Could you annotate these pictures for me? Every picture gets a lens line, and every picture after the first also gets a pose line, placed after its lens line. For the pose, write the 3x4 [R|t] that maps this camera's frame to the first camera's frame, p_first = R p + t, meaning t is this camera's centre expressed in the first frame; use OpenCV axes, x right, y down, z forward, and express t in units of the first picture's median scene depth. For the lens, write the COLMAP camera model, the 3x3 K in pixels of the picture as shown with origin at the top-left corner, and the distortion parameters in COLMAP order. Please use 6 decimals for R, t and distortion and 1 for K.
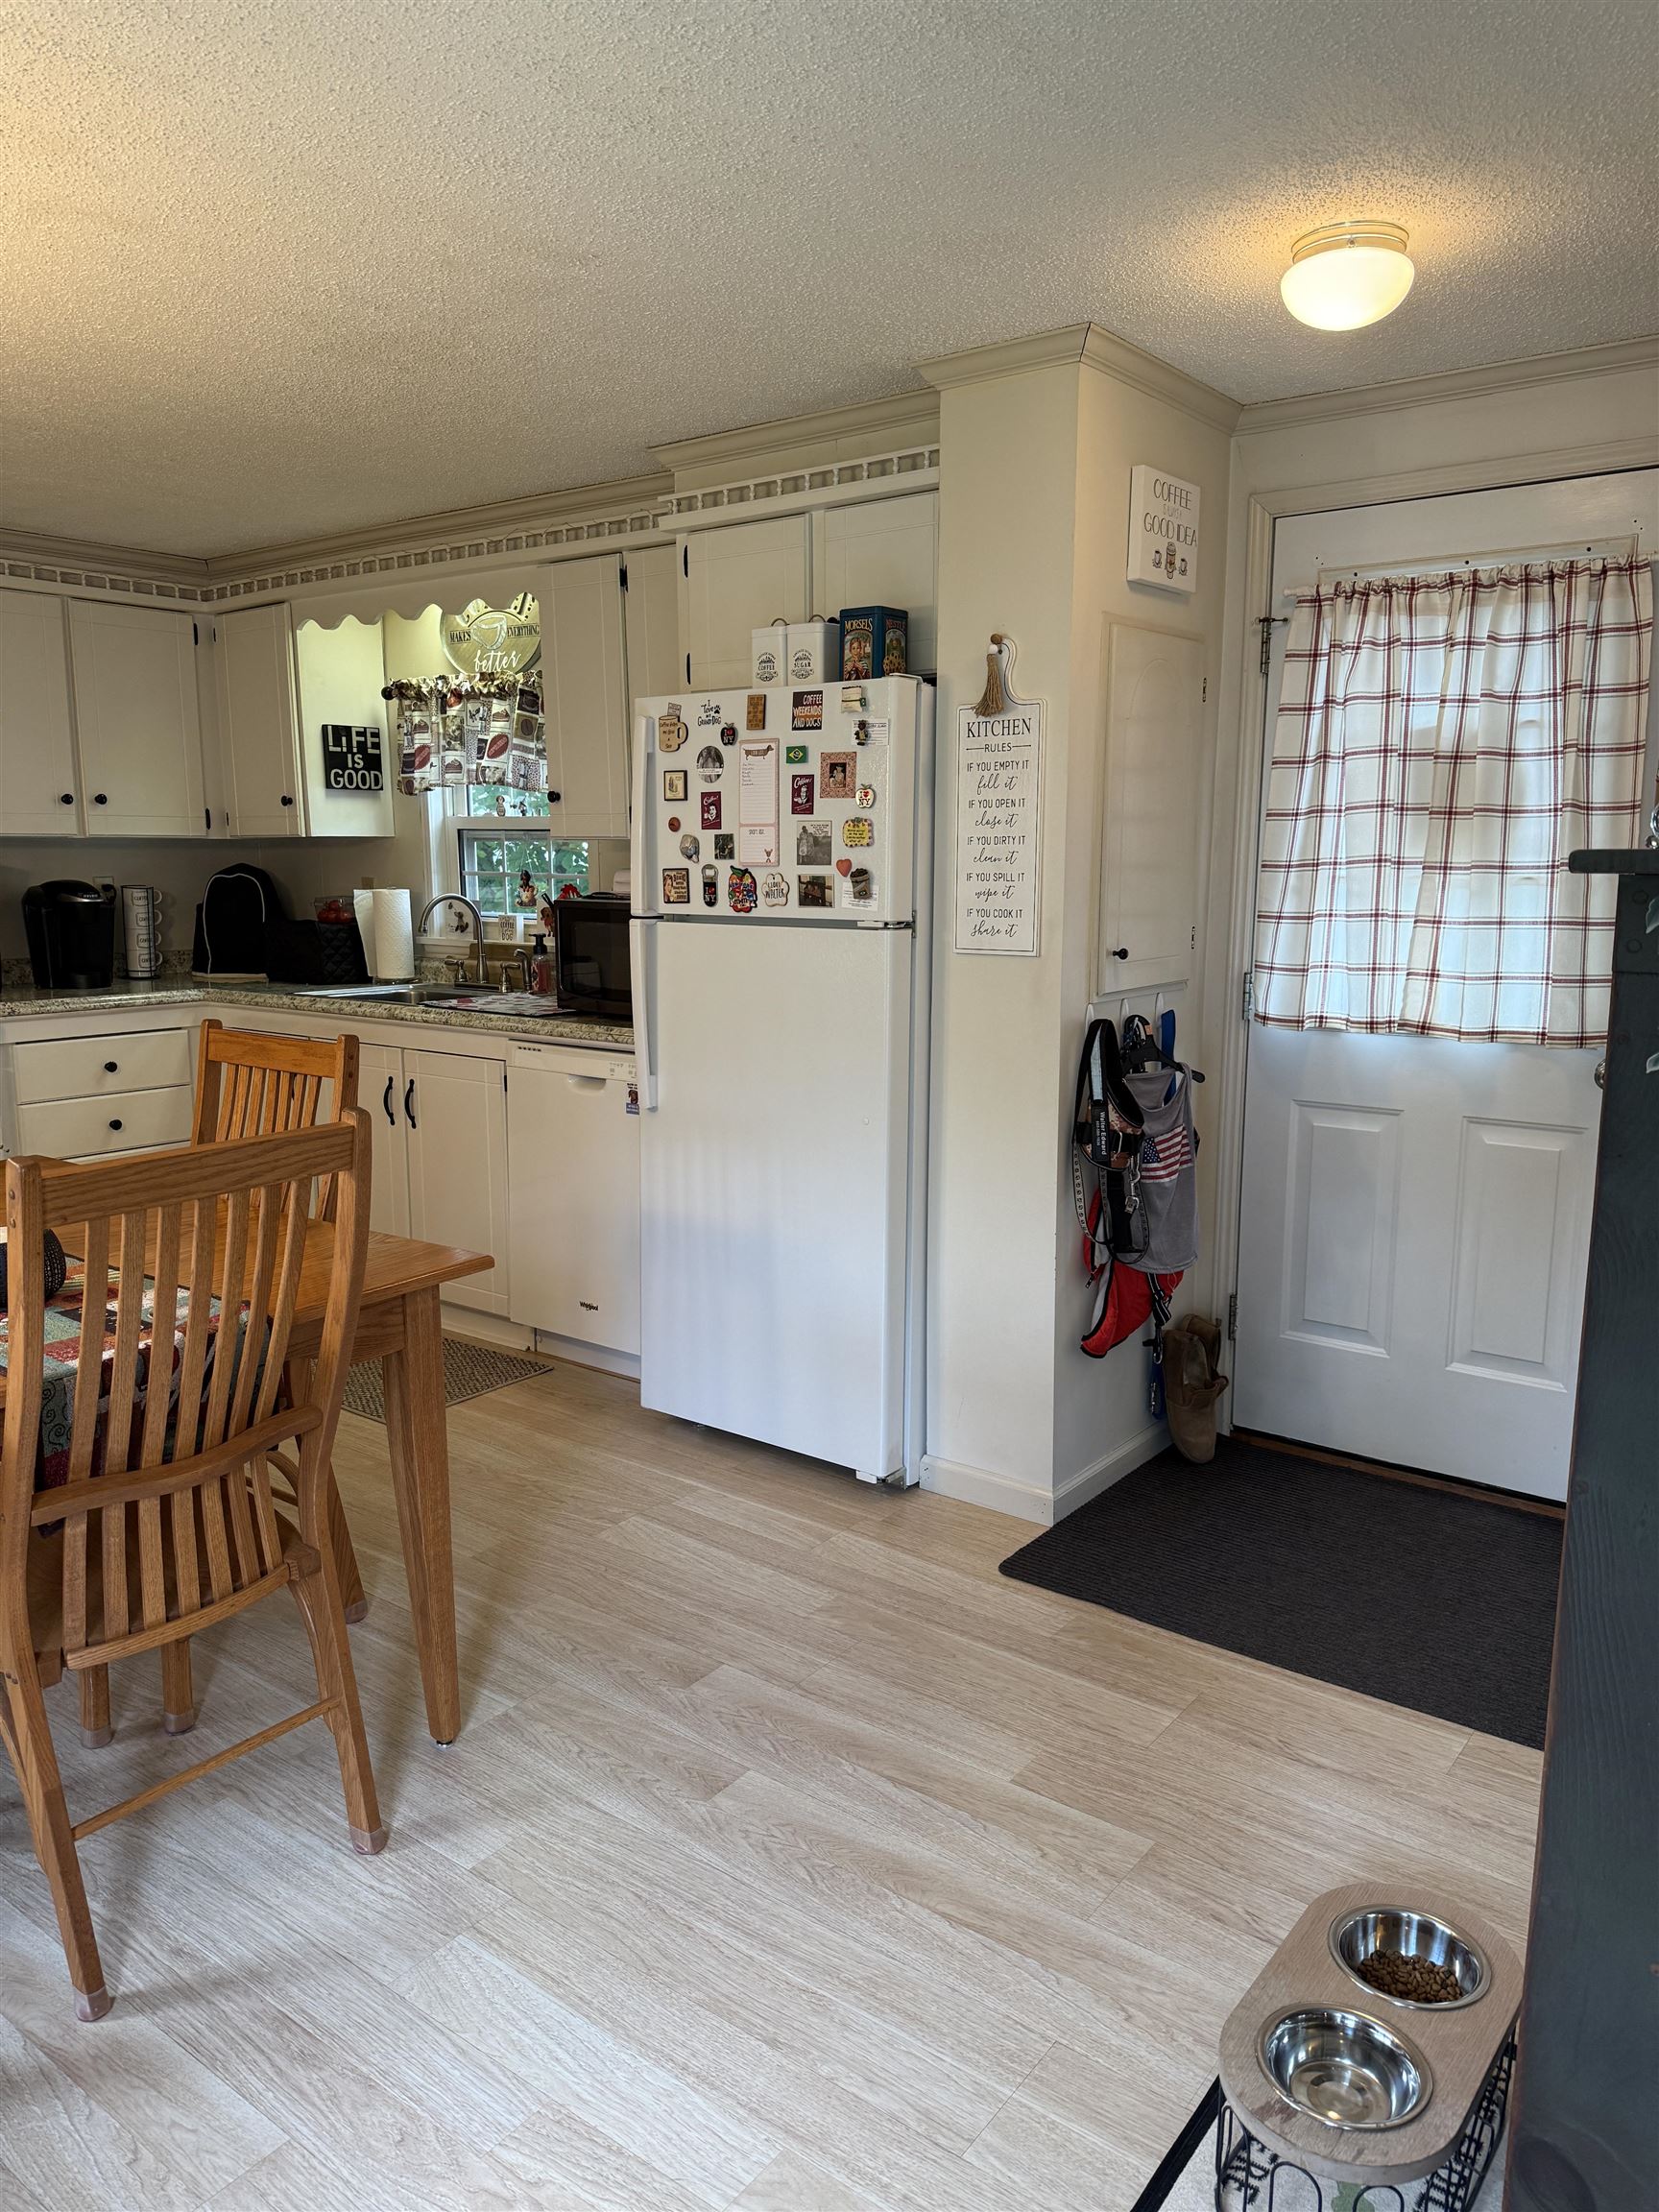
lens RADIAL K [[1568.2, 0, 825.0], [0, 1568.2, 1116.5], [0, 0, 1]] dist [0.067322, -0.084519]
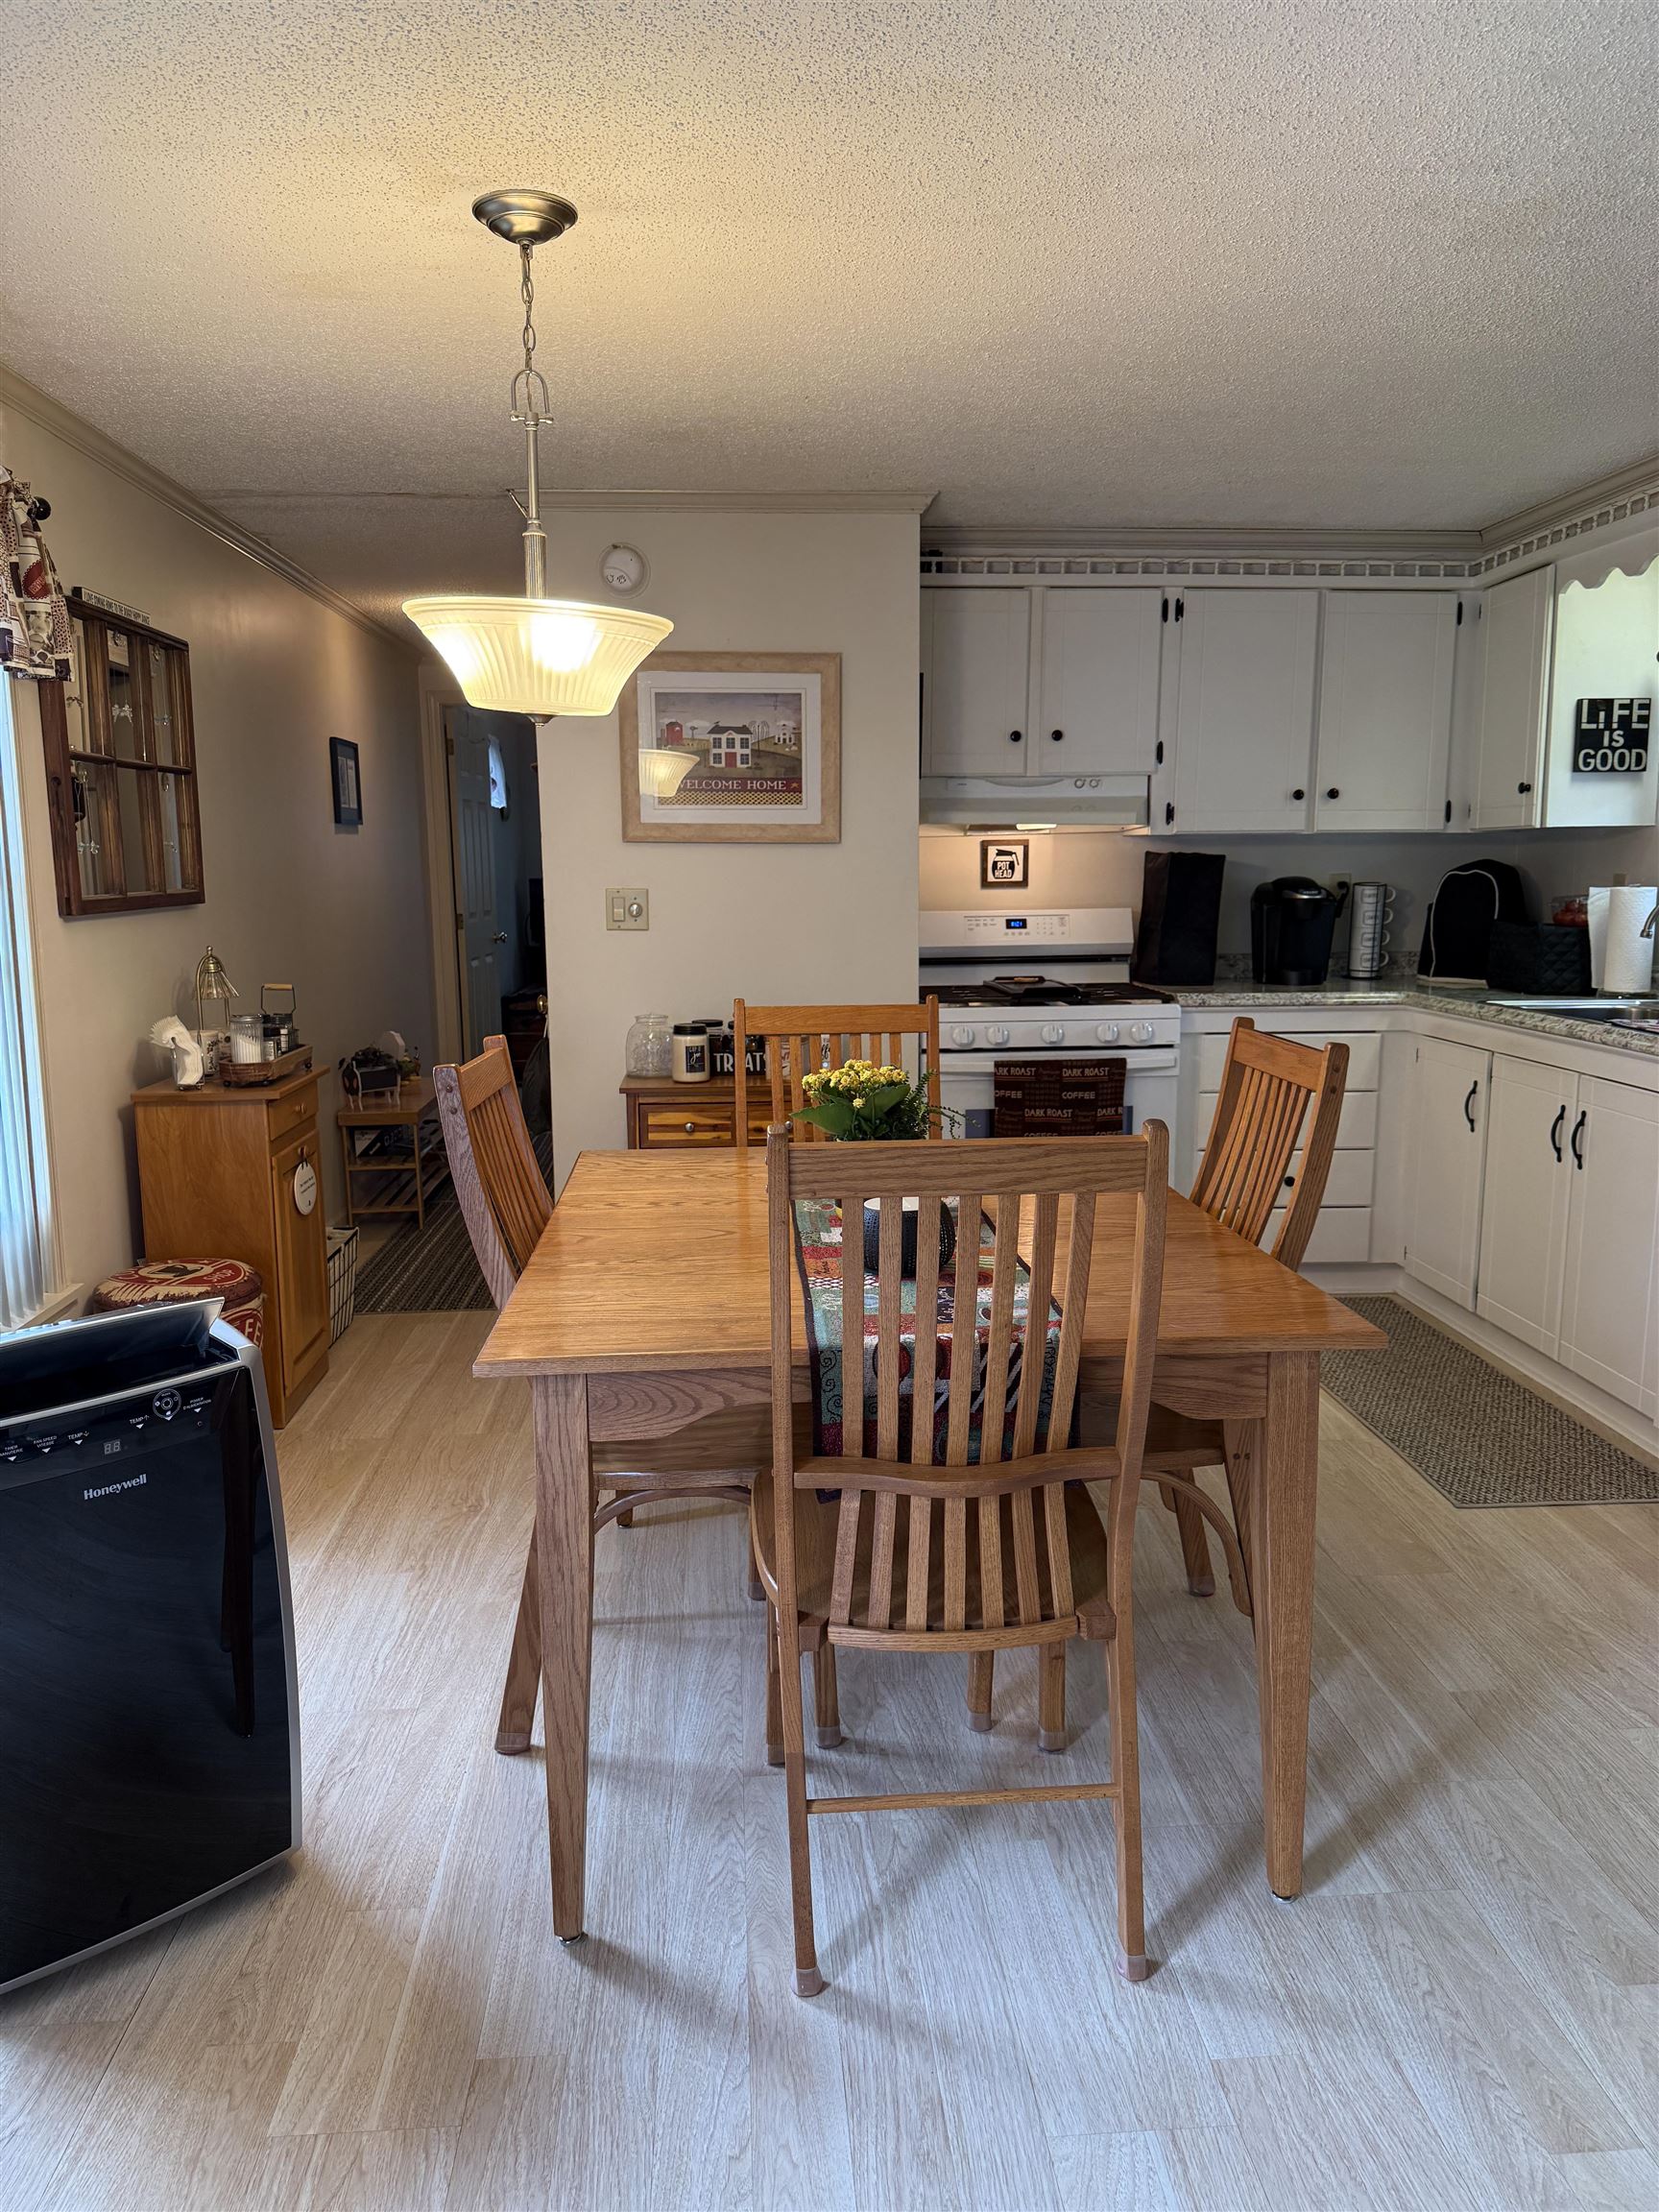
lens RADIAL K [[1568.2, 0, 811.7], [0, 1568.2, 1116.1], [0, 0, 1]] dist [0.067322, -0.084519]
pose [[0.658888, 0.117600, -0.742992, 0.135787], [-0.121971, 0.991336, 0.048743, -0.017293], [0.742287, 0.058508, 0.667523, 0.189811]]
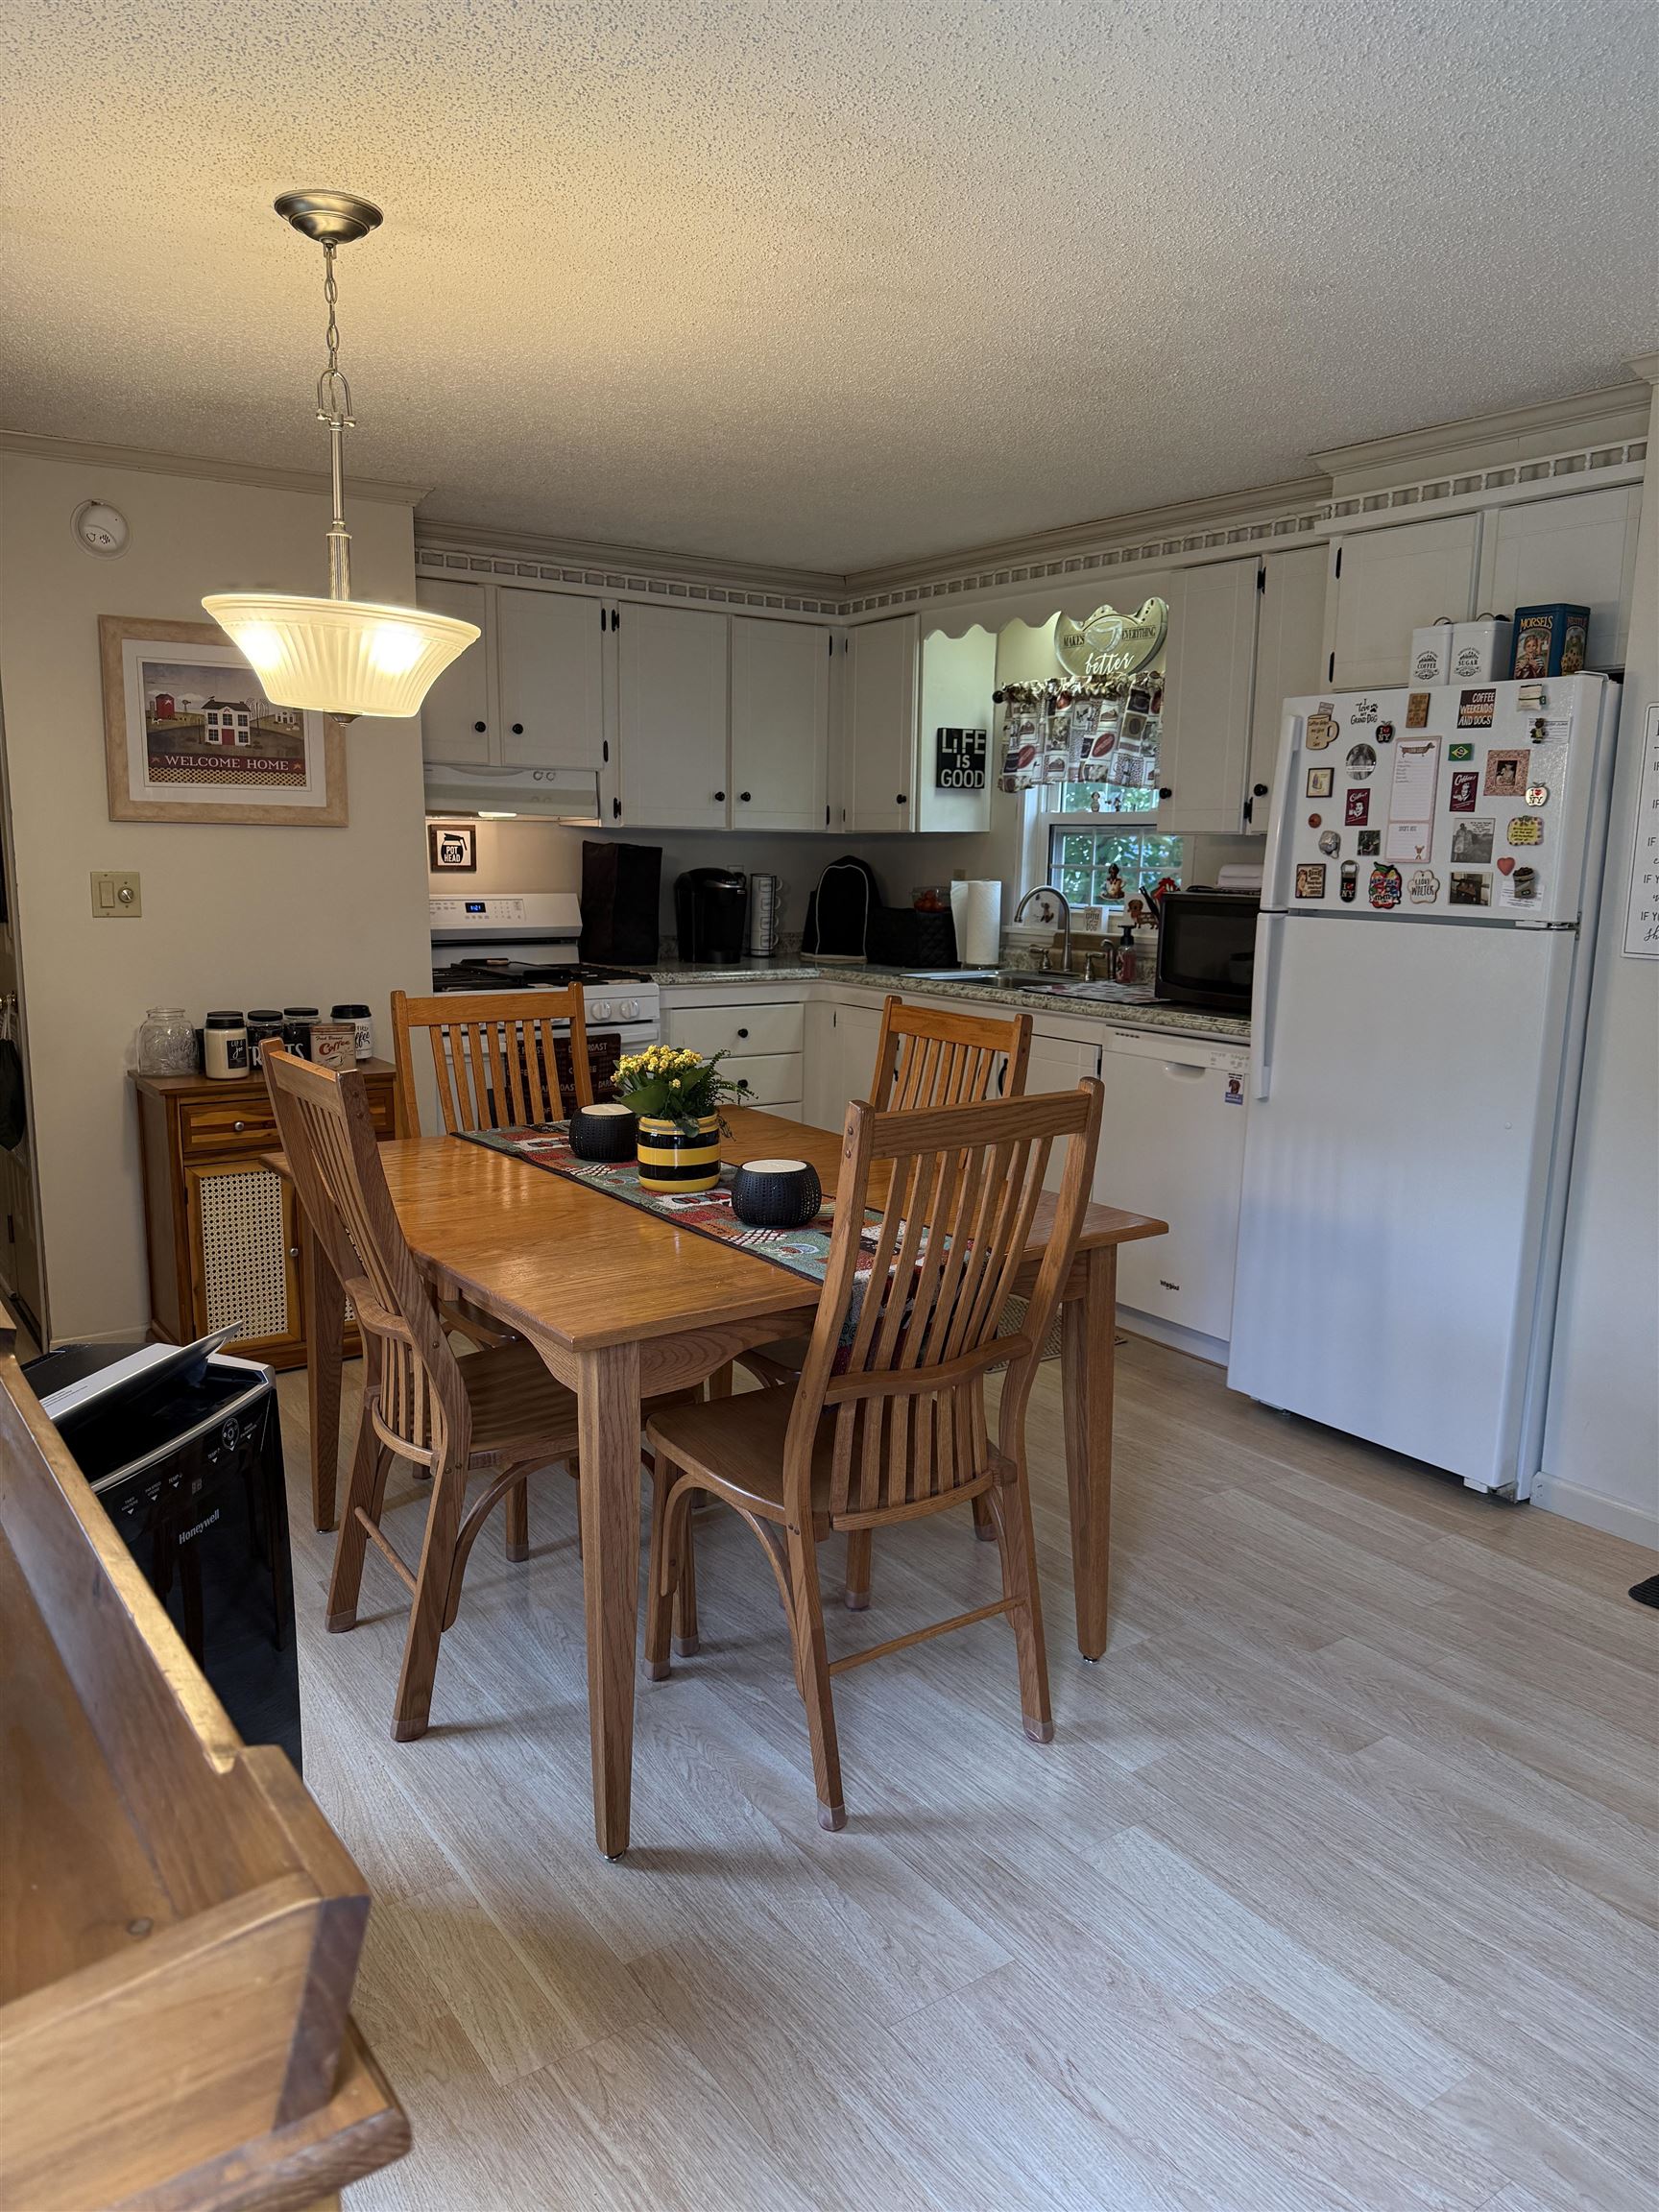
lens RADIAL K [[1568.2, 0, 824.7], [0, 1568.2, 1123.8], [0, 0, 1]] dist [0.067322, -0.084519]
pose [[0.953732, 0.068853, -0.292669, -0.096386], [-0.066225, 0.997626, 0.018893, 0.012522], [0.293275, 0.001363, 0.956027, -0.083643]]
